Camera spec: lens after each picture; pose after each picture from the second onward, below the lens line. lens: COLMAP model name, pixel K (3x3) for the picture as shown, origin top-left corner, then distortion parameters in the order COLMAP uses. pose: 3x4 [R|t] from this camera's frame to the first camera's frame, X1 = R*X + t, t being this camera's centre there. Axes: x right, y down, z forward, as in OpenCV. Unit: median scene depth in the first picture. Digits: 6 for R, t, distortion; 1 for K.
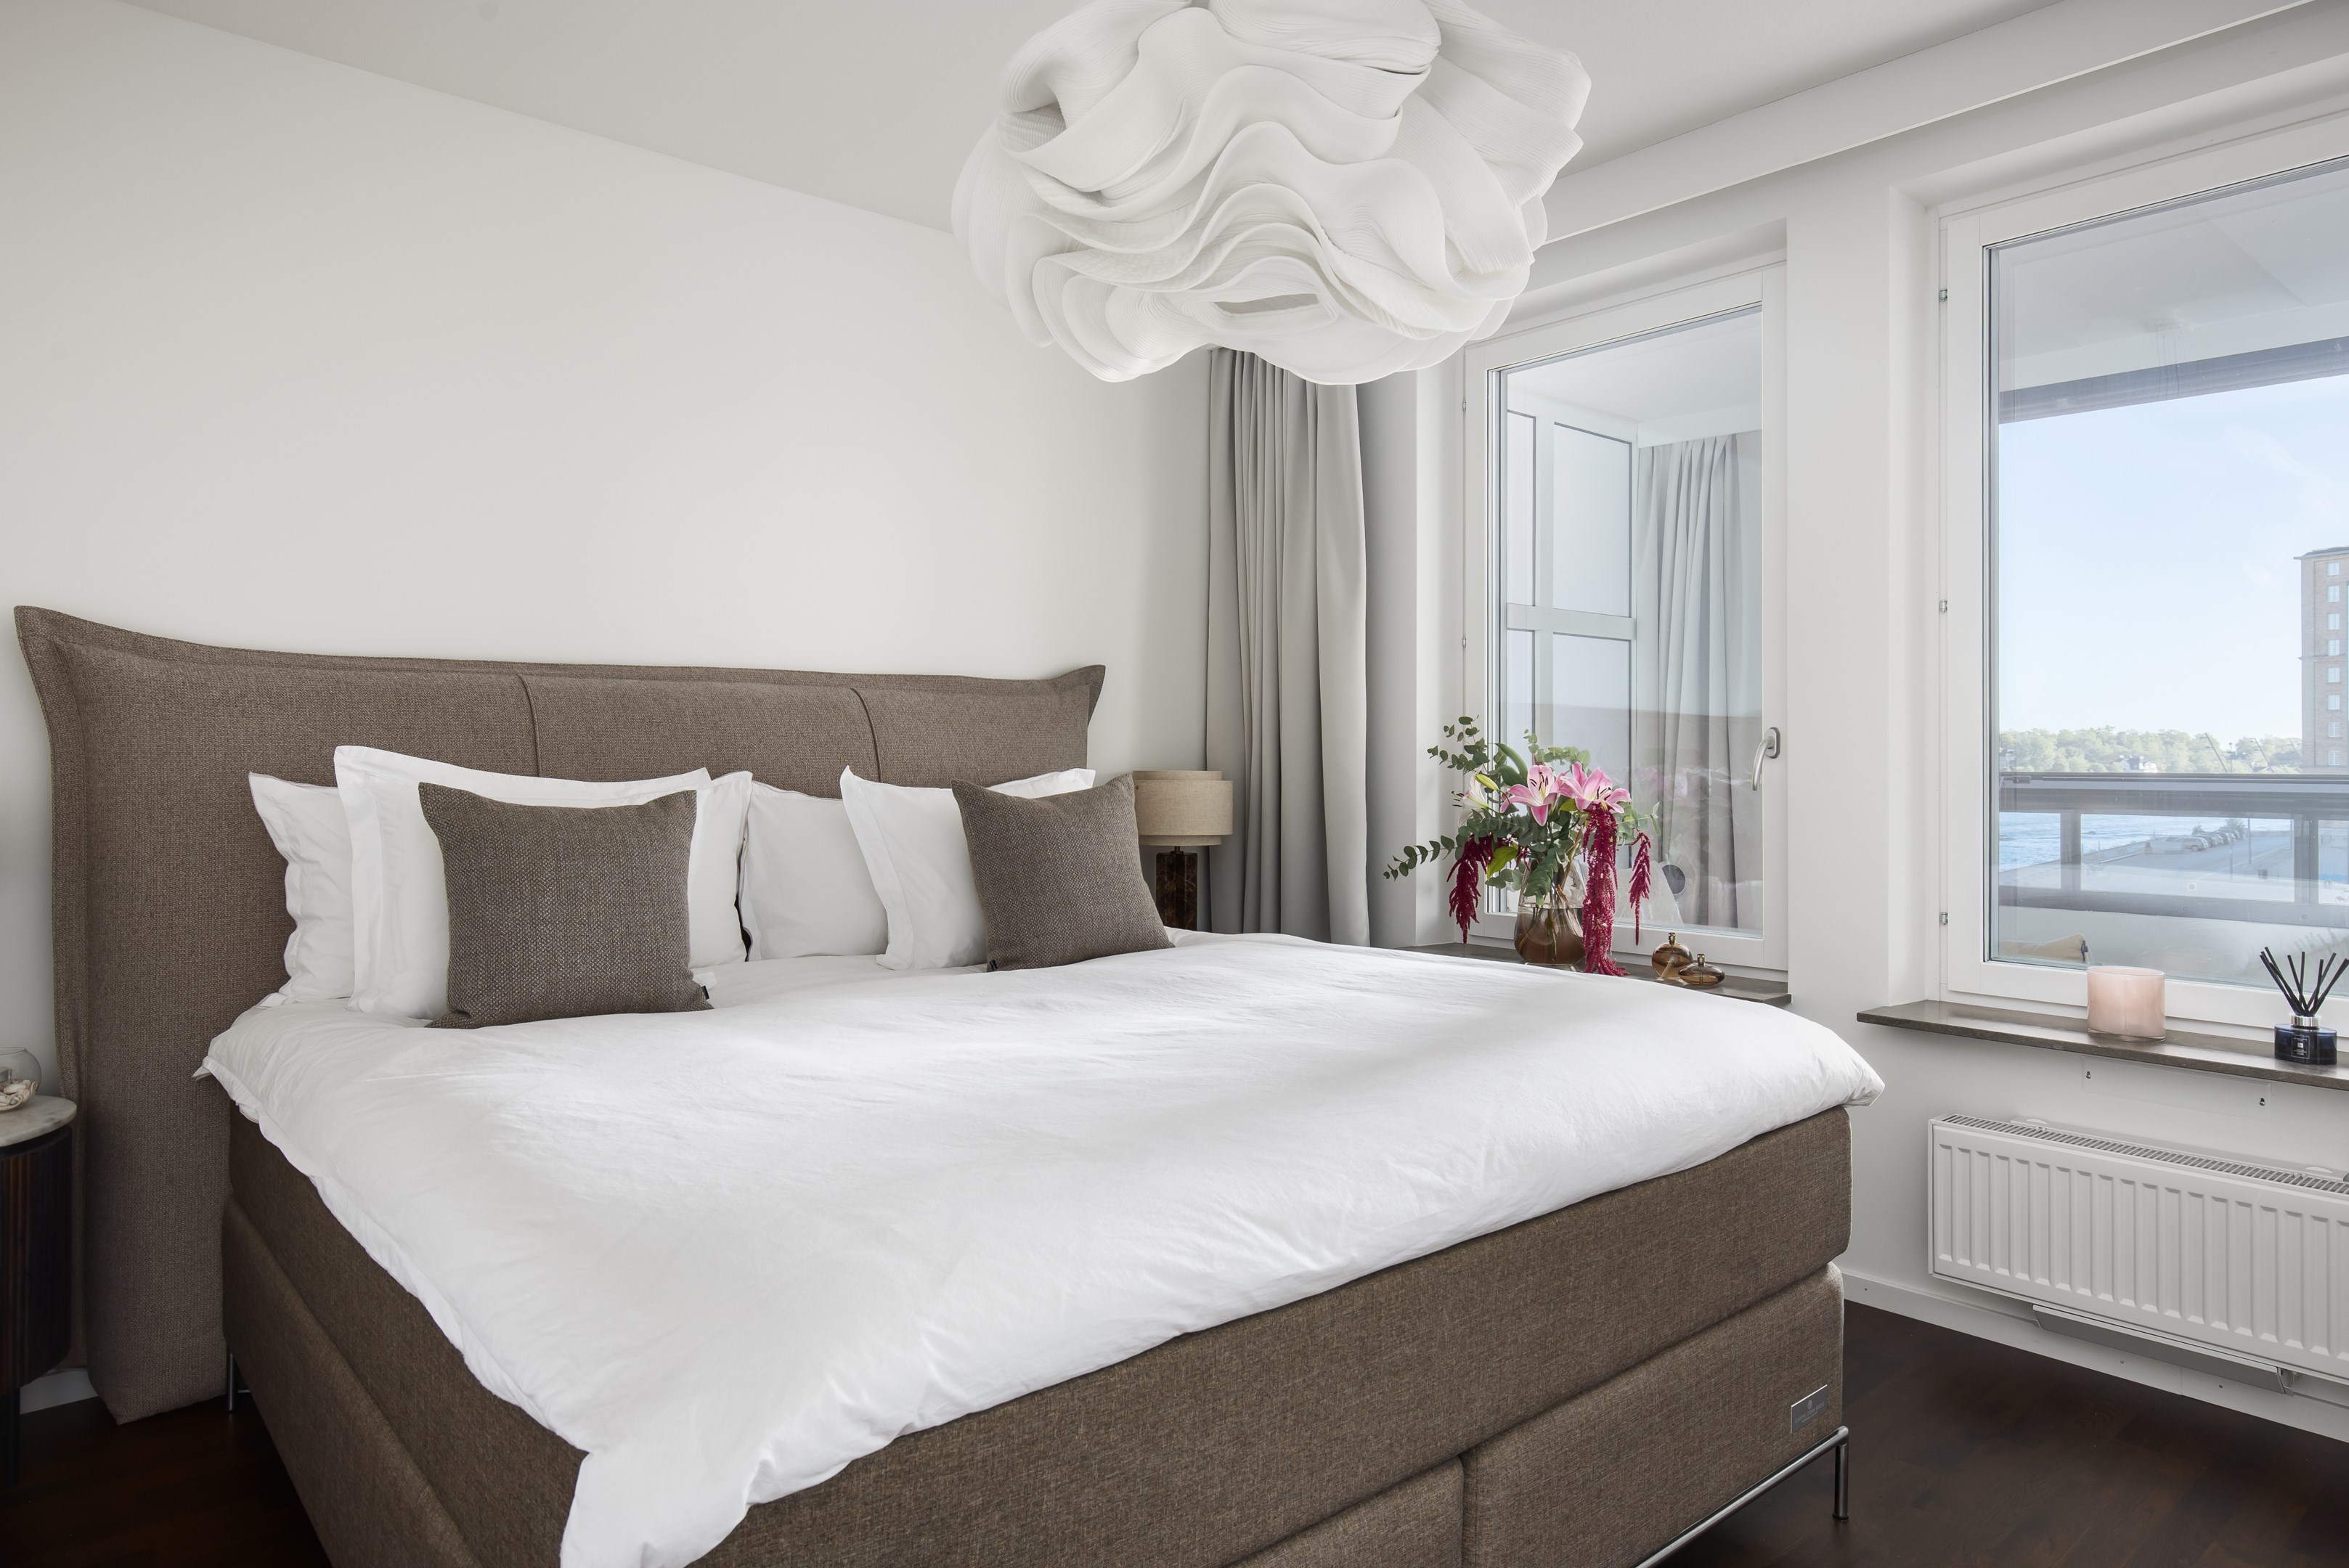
lens RADIAL K [[1457.6, 0, 1157.5], [0, 1457.6, 772.7], [0, 0, 1]] dist [0.002464, -0.002208]
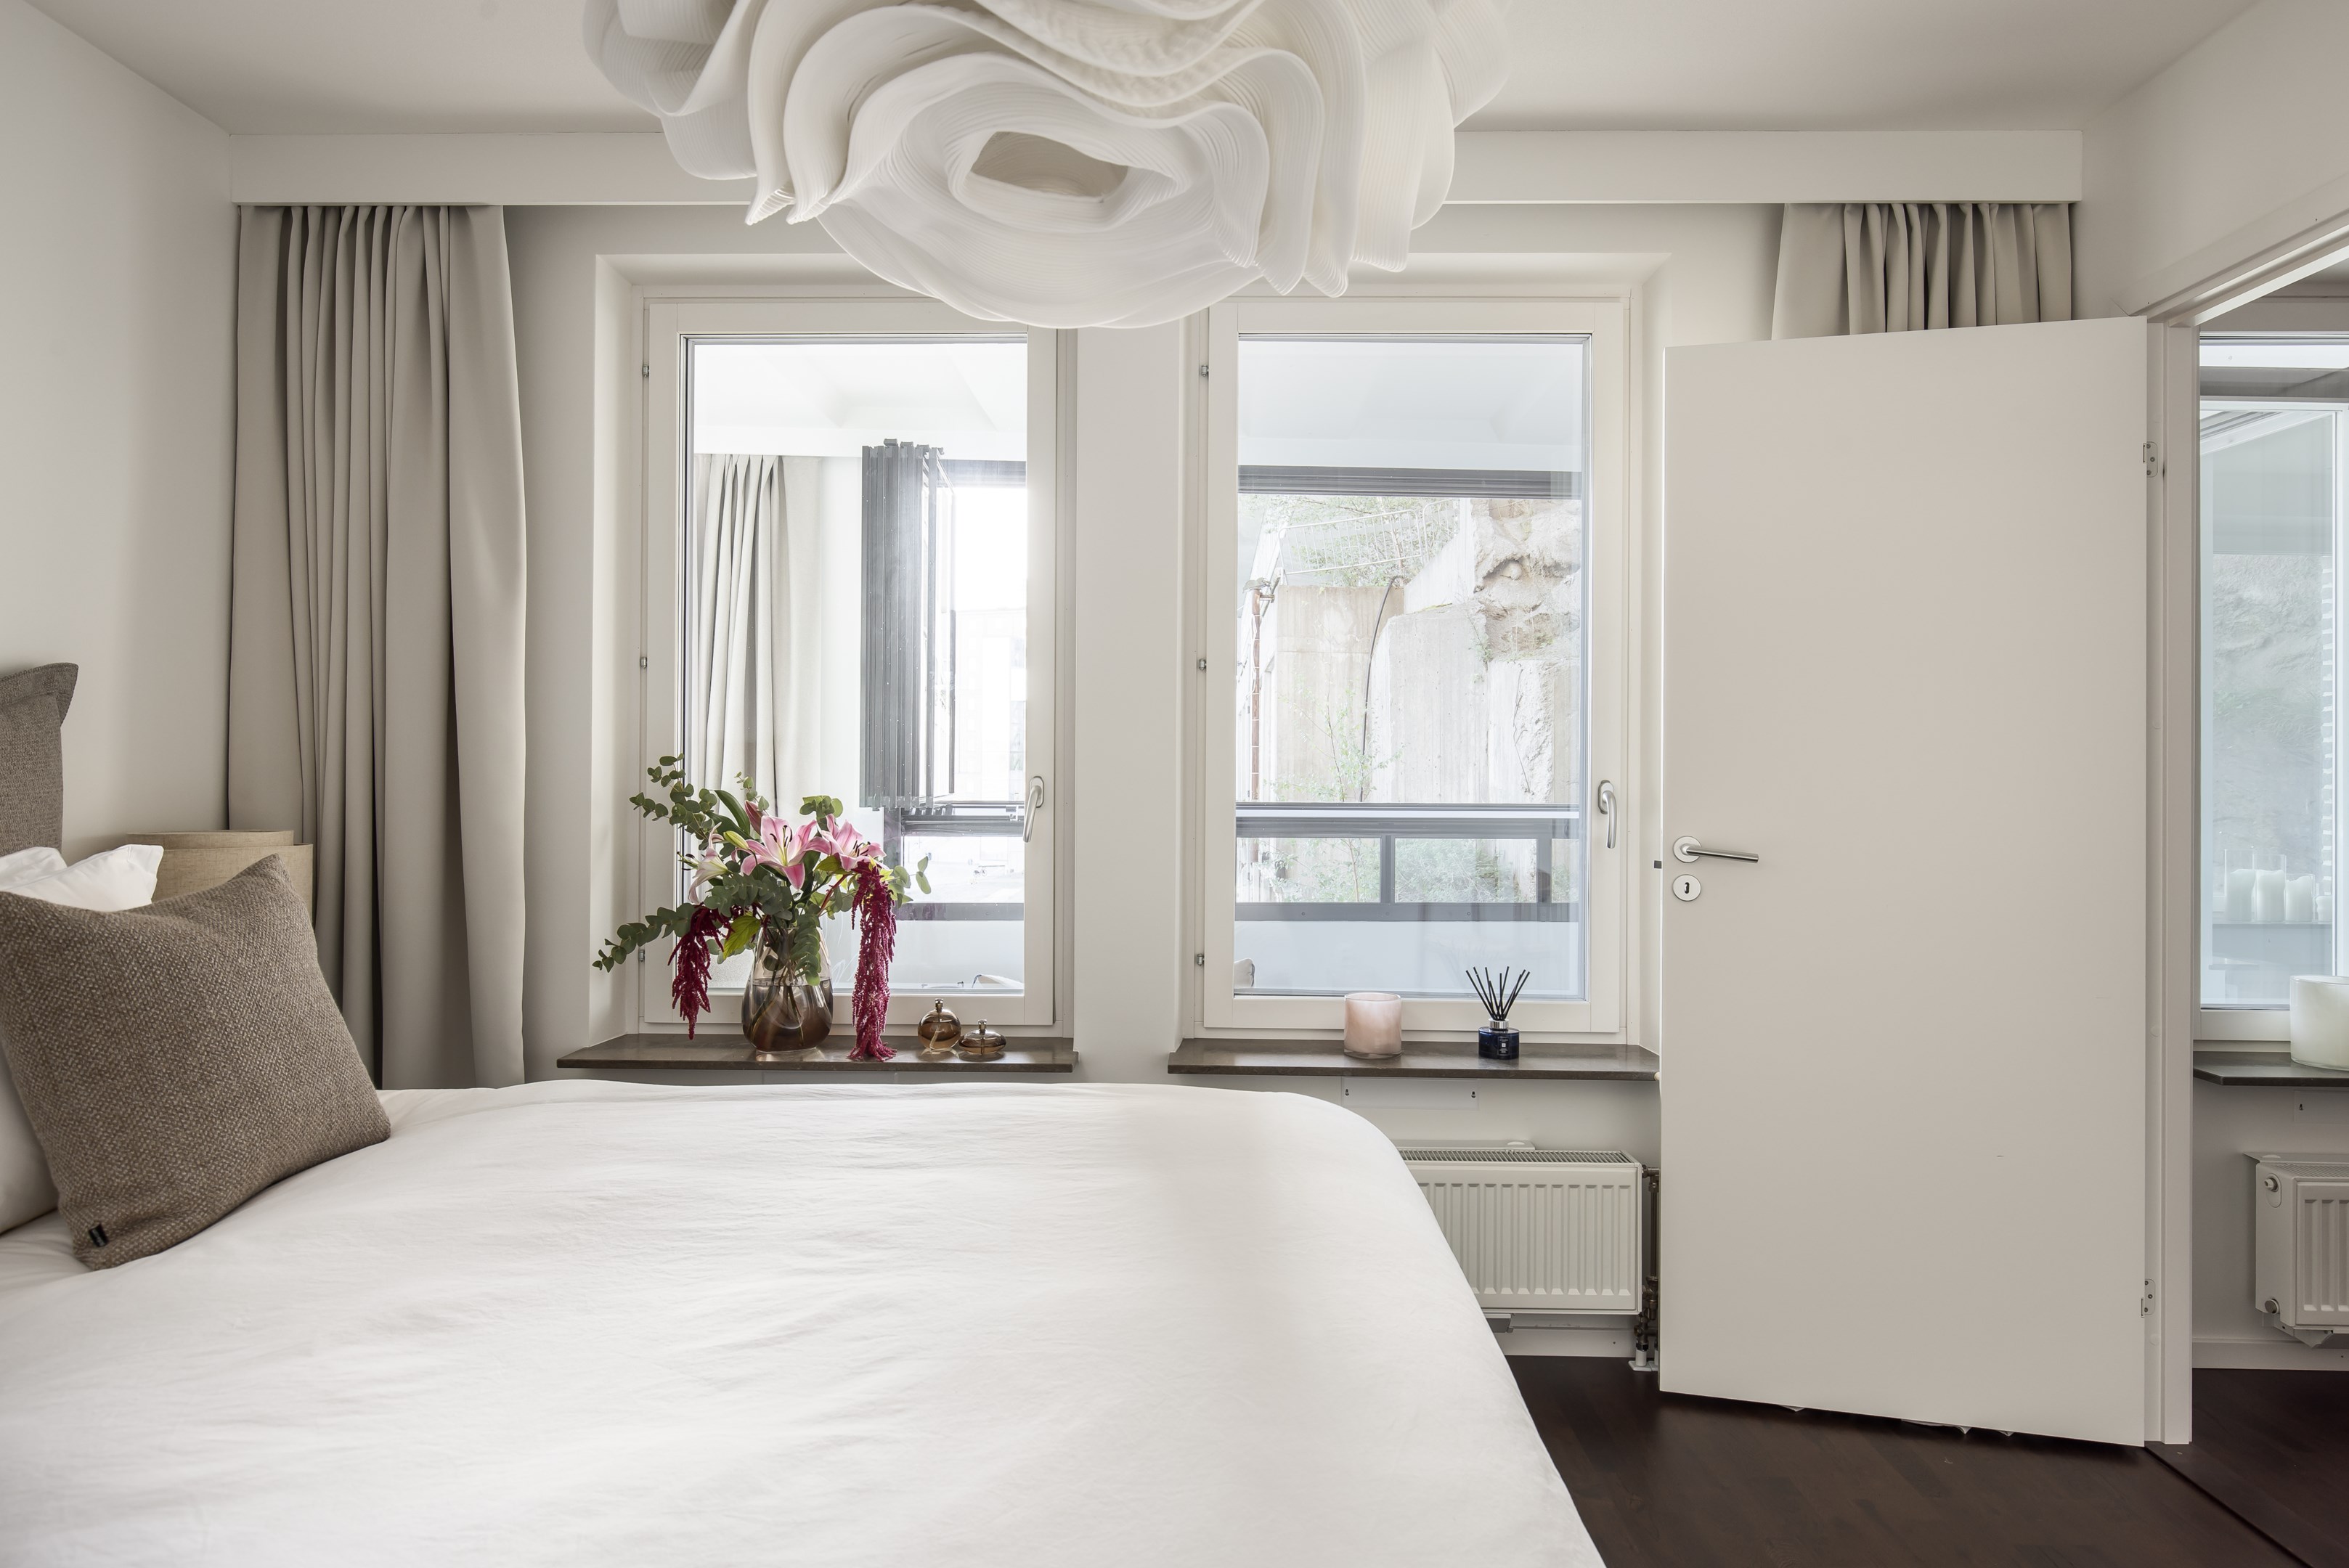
lens RADIAL K [[1389.7, 0, 1195.3], [0, 1389.7, 768.3], [0, 0, 1]] dist [0.002711, -0.006740]
pose [[0.664176, 0.001820, 0.747574, -0.210104], [0.005150, 0.999962, -0.007010, -0.030583], [-0.747559, 0.008506, 0.664141, 0.338334]]
